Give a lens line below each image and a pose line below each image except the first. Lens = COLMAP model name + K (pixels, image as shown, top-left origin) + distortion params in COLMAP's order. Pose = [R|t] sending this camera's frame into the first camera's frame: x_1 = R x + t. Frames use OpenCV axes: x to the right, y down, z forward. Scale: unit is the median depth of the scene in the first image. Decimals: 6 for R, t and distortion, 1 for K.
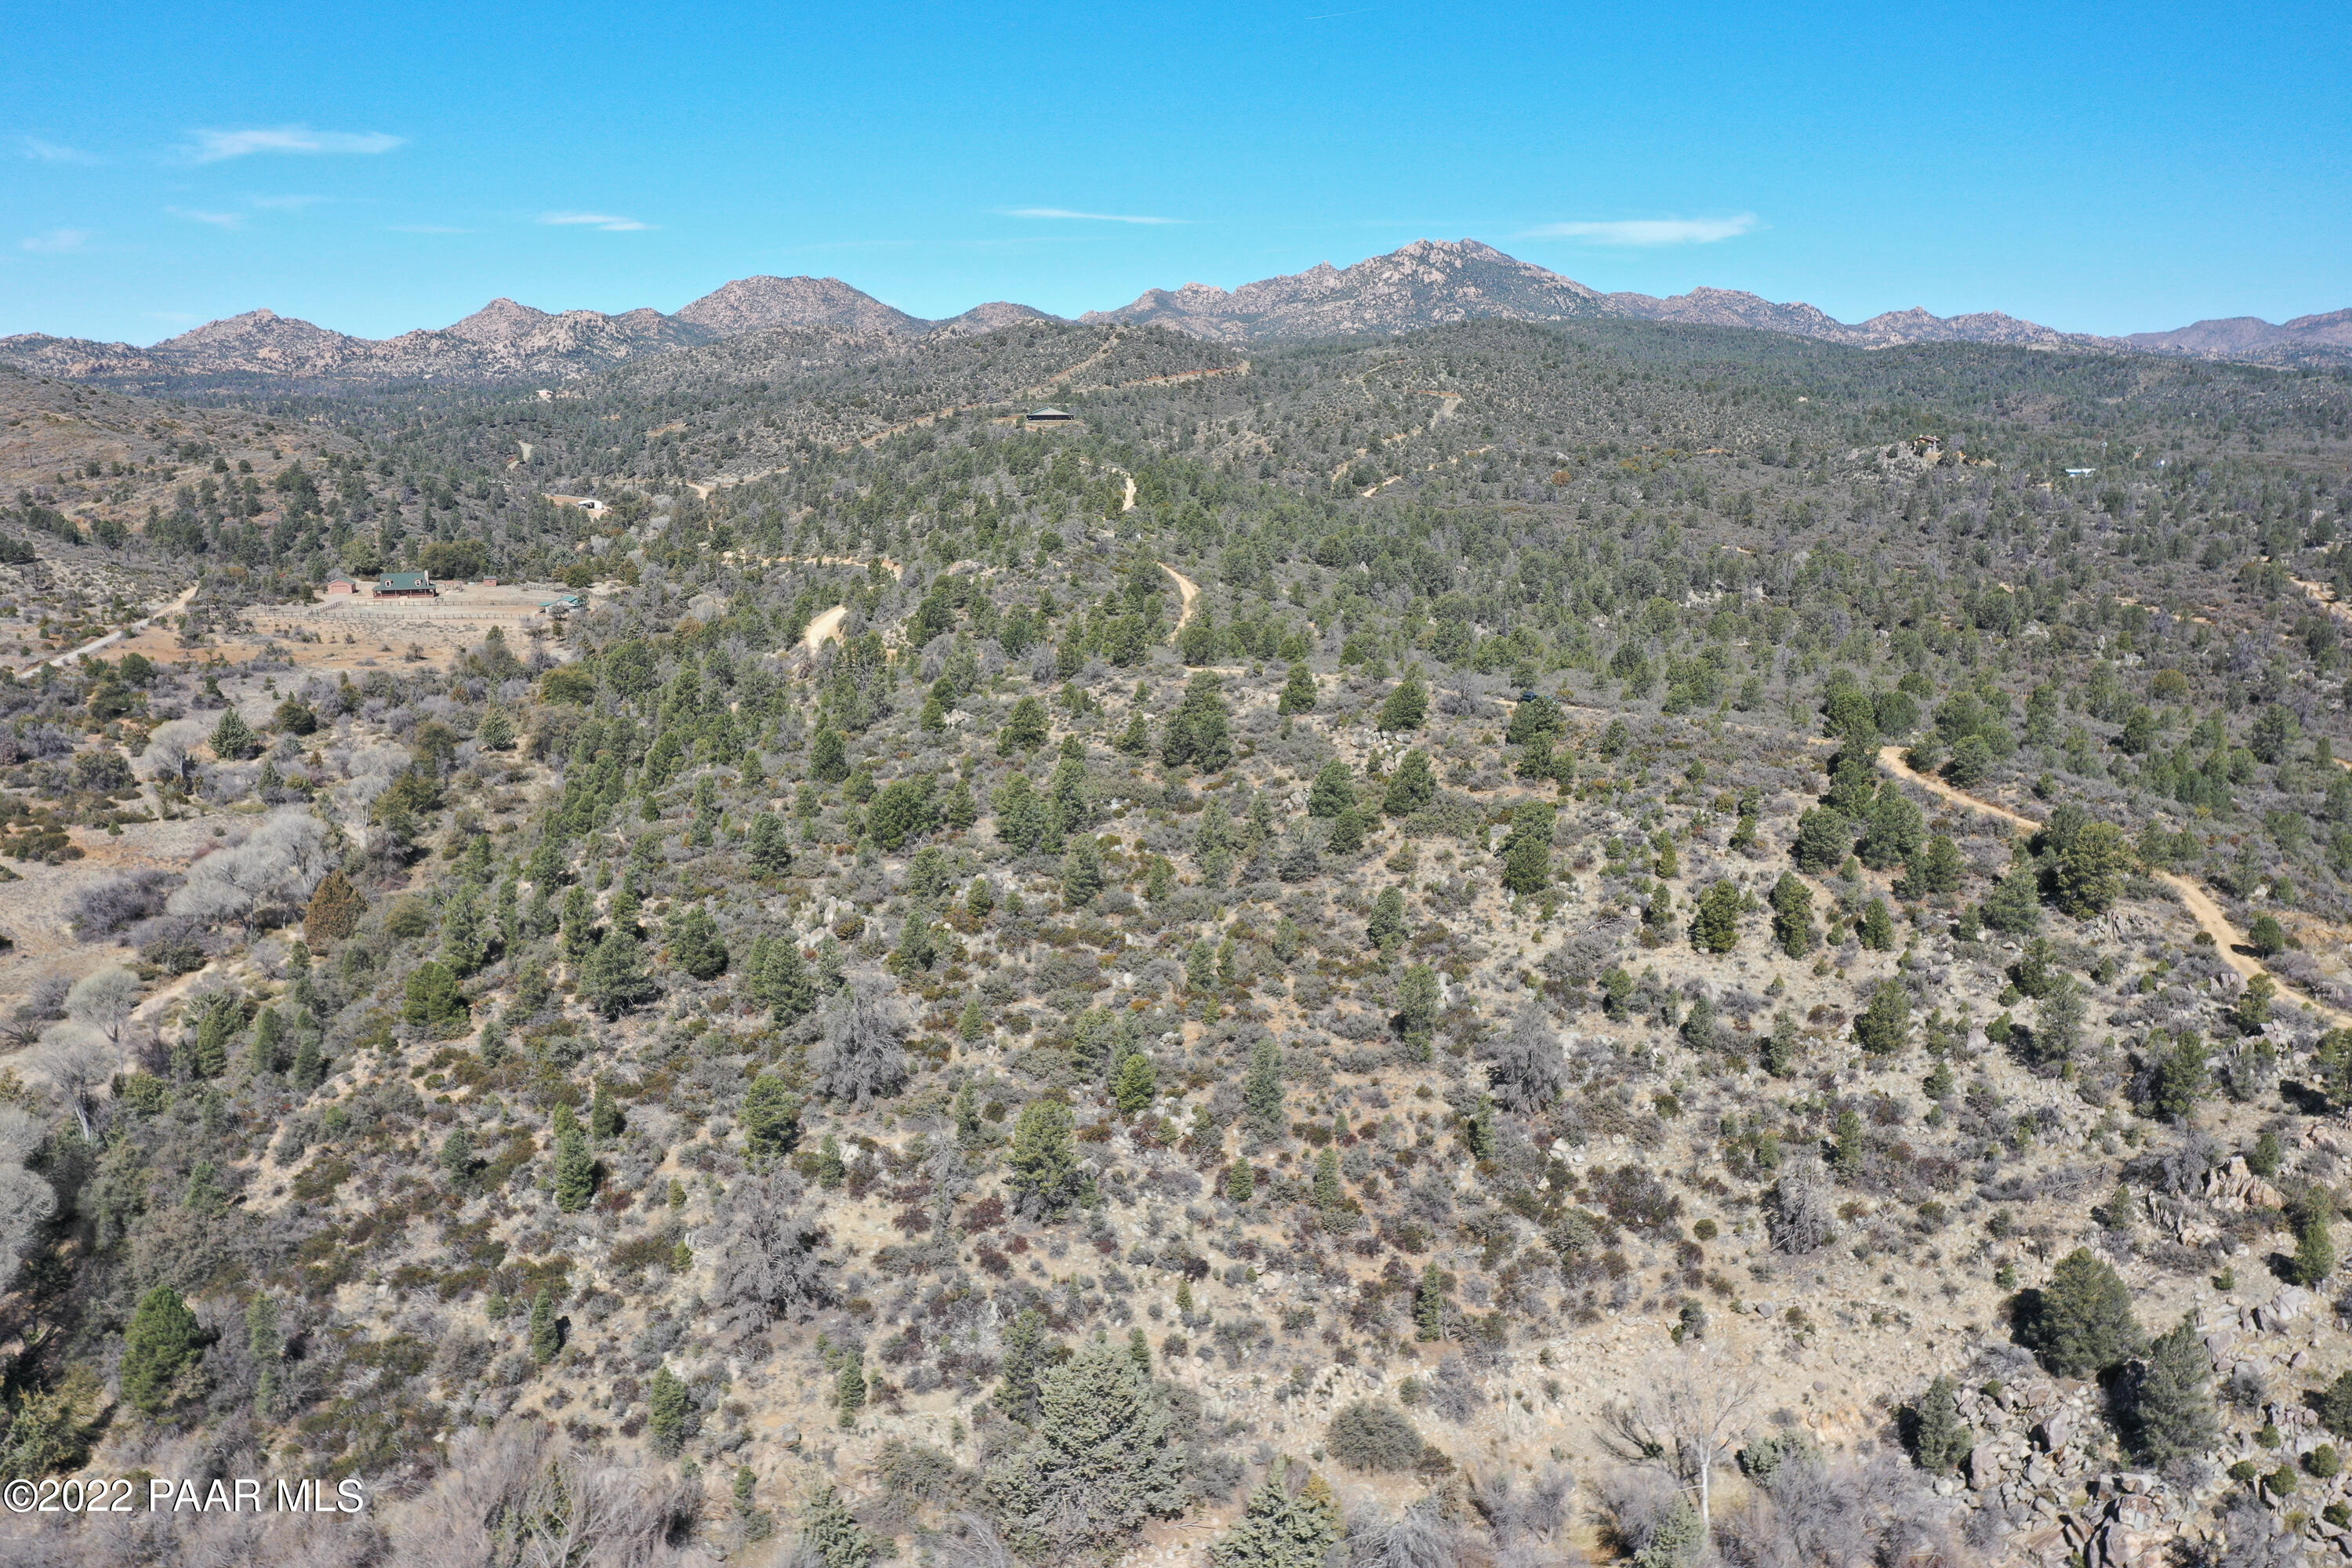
lens RADIAL K [[1853.5, 0, 1171.4], [0, 1853.5, 774.4], [0, 0, 1]] dist [0.007320, -0.005299]
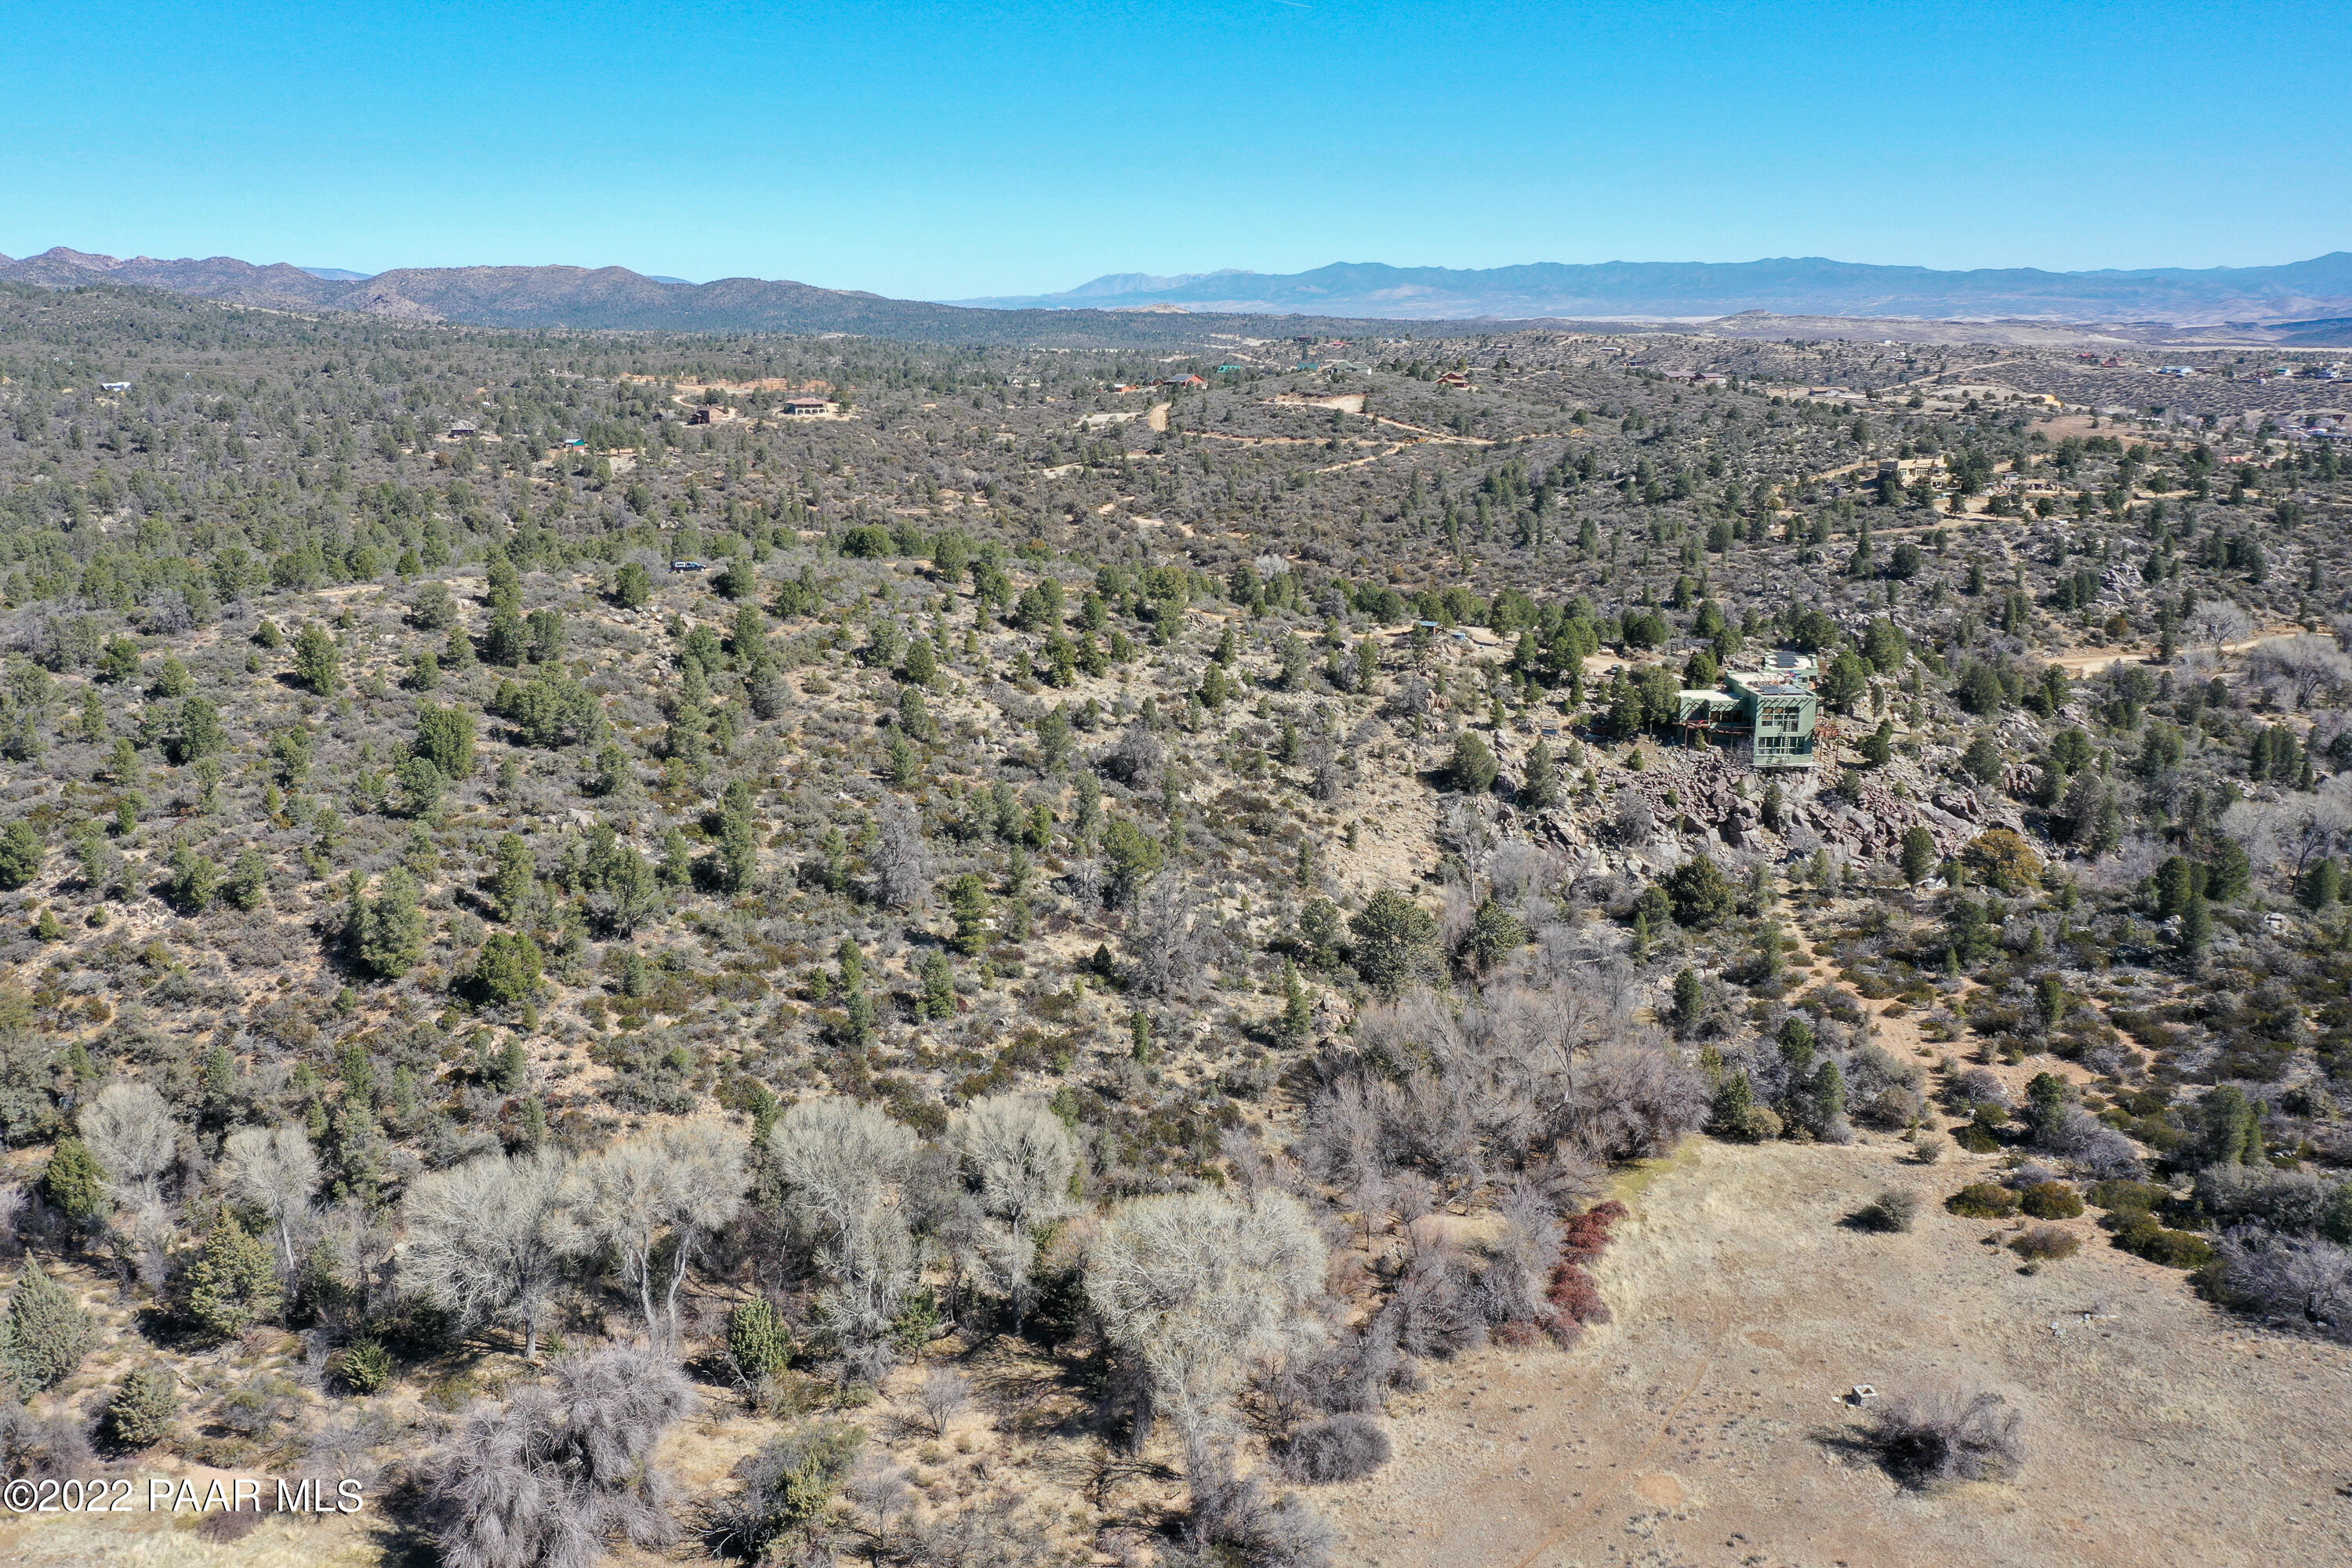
lens RADIAL K [[1853.5, 0, 1151.4], [0, 1853.5, 736.2], [0, 0, 1]] dist [0.007320, -0.005299]
pose [[0.417669, -0.202221, 0.885810, -0.179722], [0.180869, 0.973911, 0.137052, -0.010158], [-0.890415, 0.102974, 0.443348, 0.050165]]
